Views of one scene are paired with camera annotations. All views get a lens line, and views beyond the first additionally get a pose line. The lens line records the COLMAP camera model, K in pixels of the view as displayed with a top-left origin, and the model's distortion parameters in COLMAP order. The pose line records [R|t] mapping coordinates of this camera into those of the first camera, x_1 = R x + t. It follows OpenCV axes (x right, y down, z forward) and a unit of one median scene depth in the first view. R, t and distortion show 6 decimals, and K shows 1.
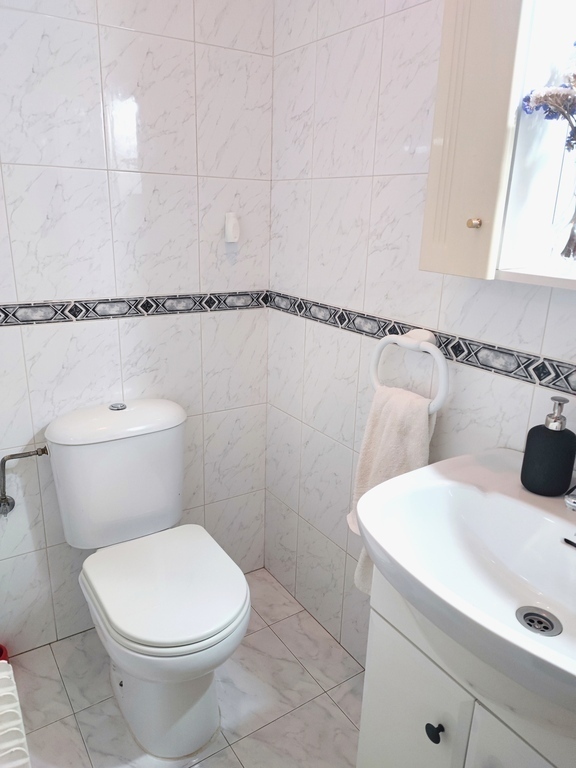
lens RADIAL K [[556.8, 0, 290.3], [0, 556.8, 387.9], [0, 0, 1]] dist [0.047133, -0.044807]
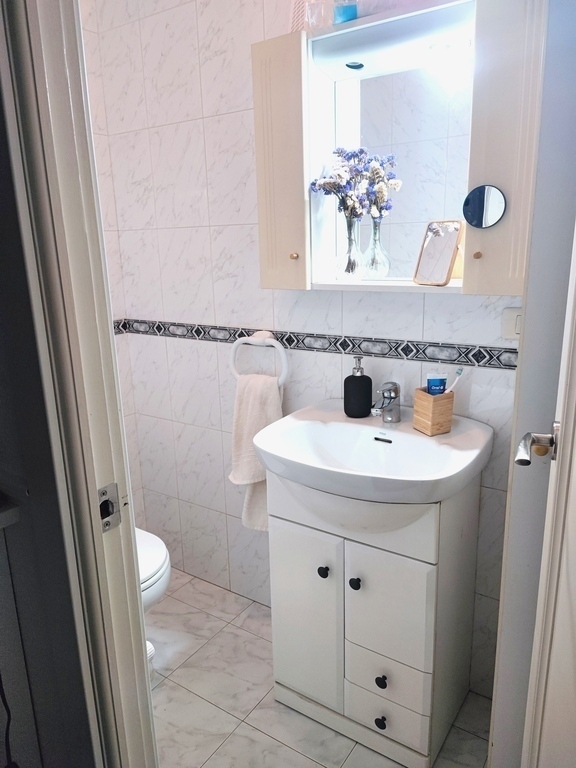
lens RADIAL K [[556.8, 0, 288.7], [0, 556.8, 383.9], [0, 0, 1]] dist [0.047133, -0.044807]
pose [[0.927534, -0.140310, 0.346400, -0.195346], [0.162010, 0.986191, -0.034345, 0.080942], [-0.336798, 0.087976, 0.937458, -0.312133]]
